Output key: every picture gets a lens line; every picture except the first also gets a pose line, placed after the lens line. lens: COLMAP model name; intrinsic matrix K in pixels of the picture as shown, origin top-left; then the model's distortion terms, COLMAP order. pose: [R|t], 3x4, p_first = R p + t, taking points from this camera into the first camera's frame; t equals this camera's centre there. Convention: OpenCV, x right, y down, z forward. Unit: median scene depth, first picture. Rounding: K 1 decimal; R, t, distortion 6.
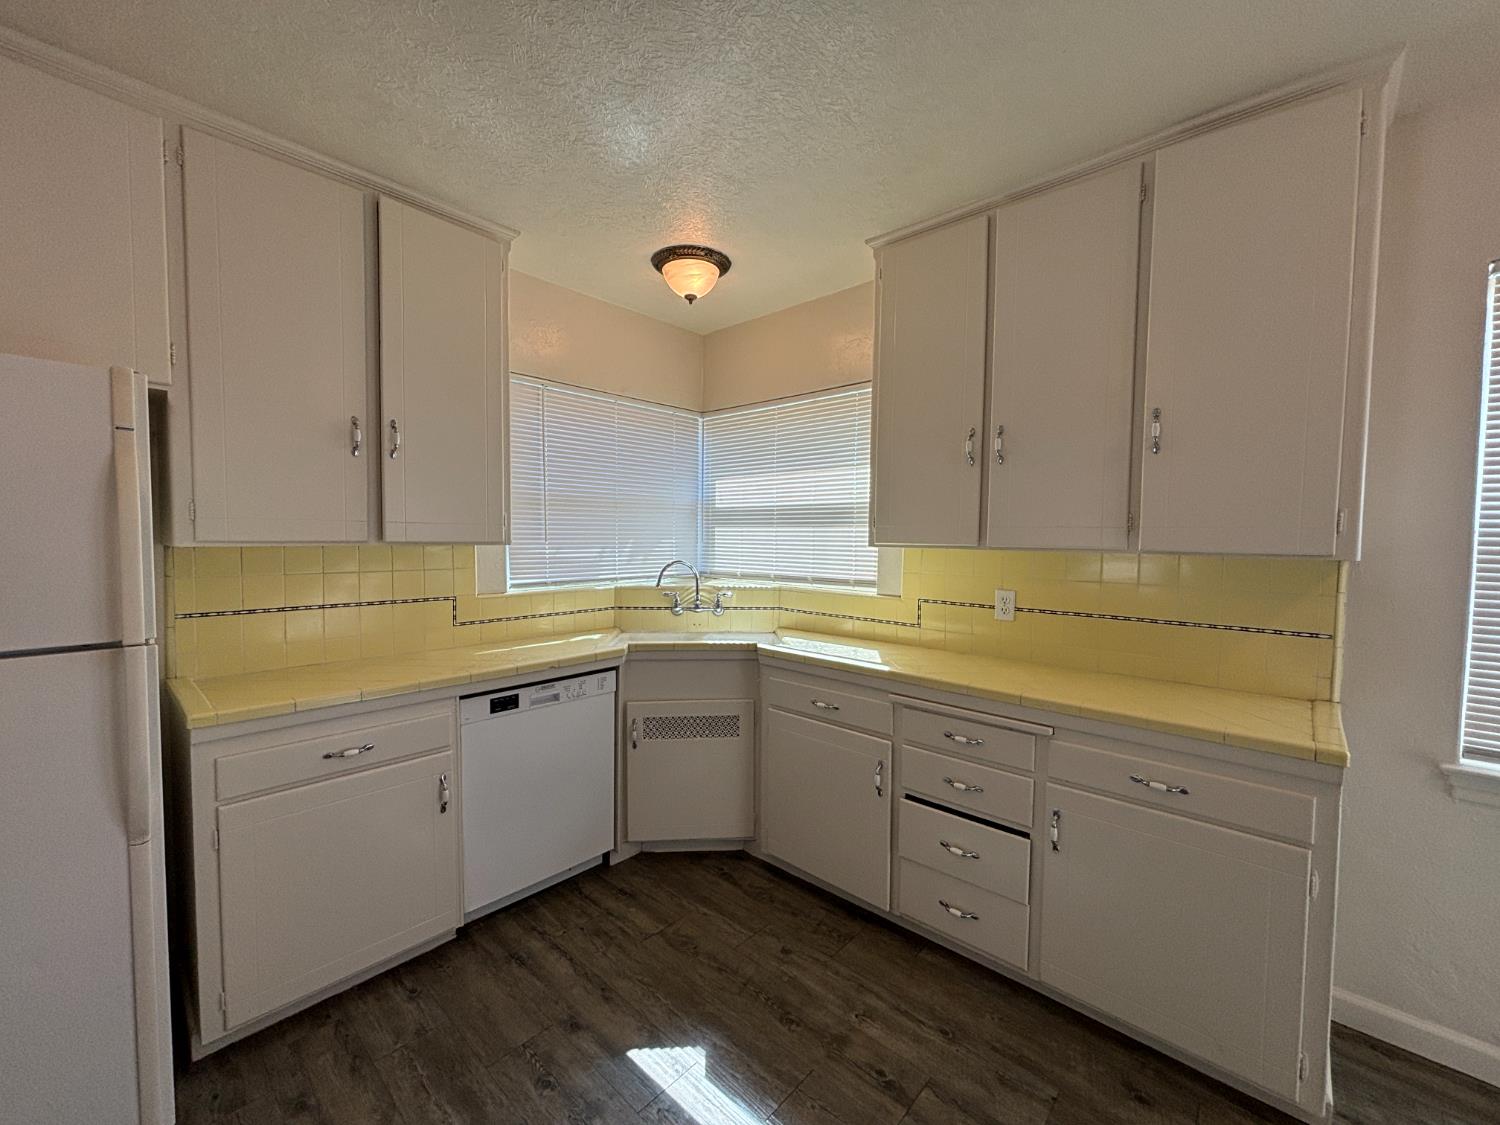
lens RADIAL K [[617.4, 0, 746.0], [0, 617.4, 560.1], [0, 0, 1]] dist [0.010885, -0.003347]
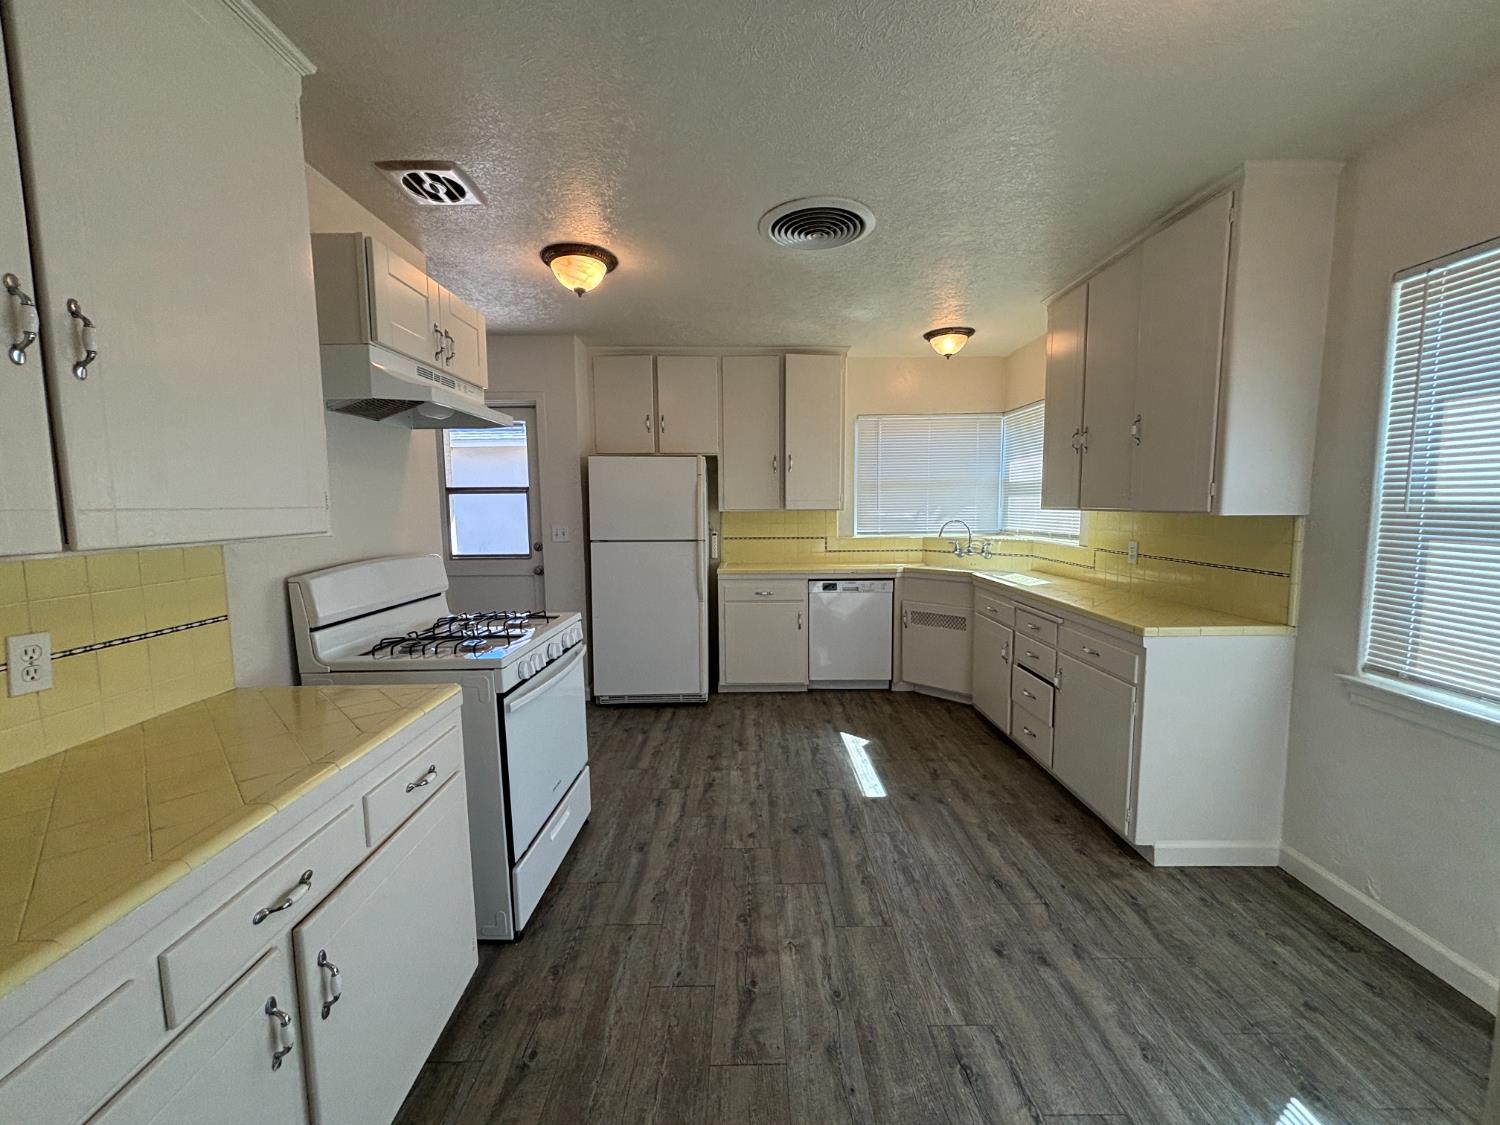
lens RADIAL K [[617.4, 0, 749.1], [0, 617.4, 567.6], [0, 0, 1]] dist [0.010885, -0.003347]
pose [[0.674286, 0.061929, -0.735869, 0.887991], [-0.018337, 0.997574, 0.067151, 0.031674], [0.738243, -0.031785, 0.673786, -0.553799]]
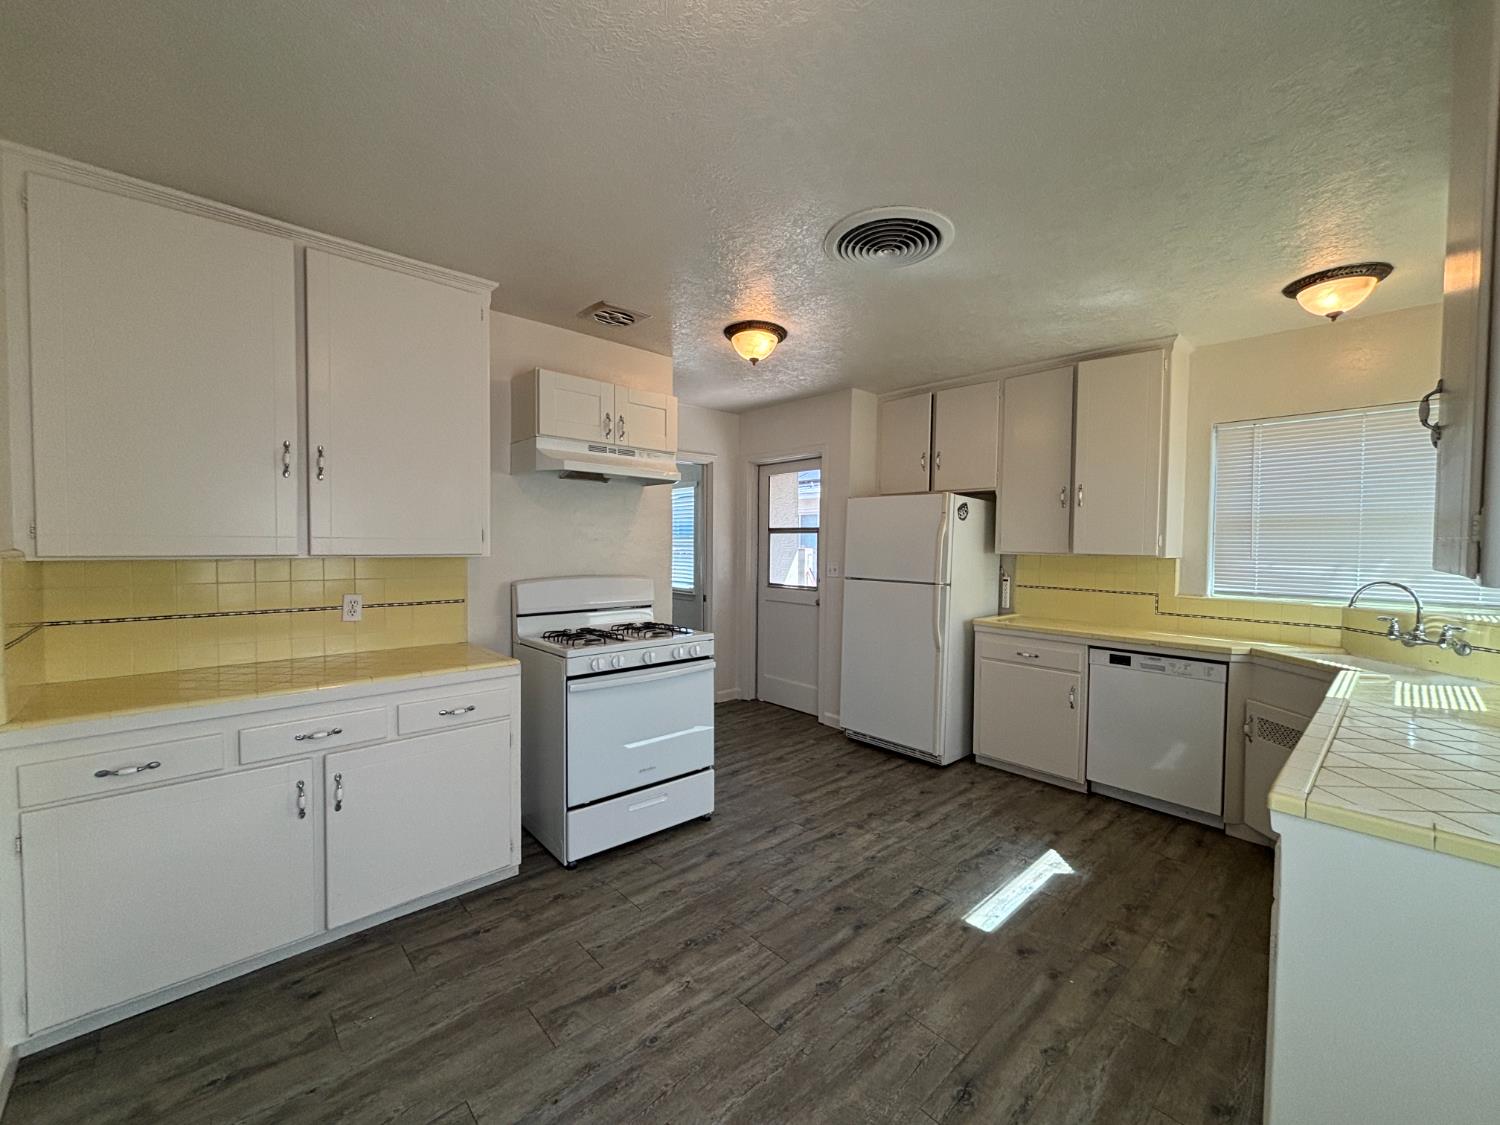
lens RADIAL K [[617.4, 0, 743.3], [0, 617.4, 566.3], [0, 0, 1]] dist [0.010885, -0.003347]
pose [[-0.107059, 0.026318, -0.993904, 1.160502], [-0.057601, 0.997806, 0.032626, 0.003205], [0.992583, 0.060743, -0.105308, 0.207627]]
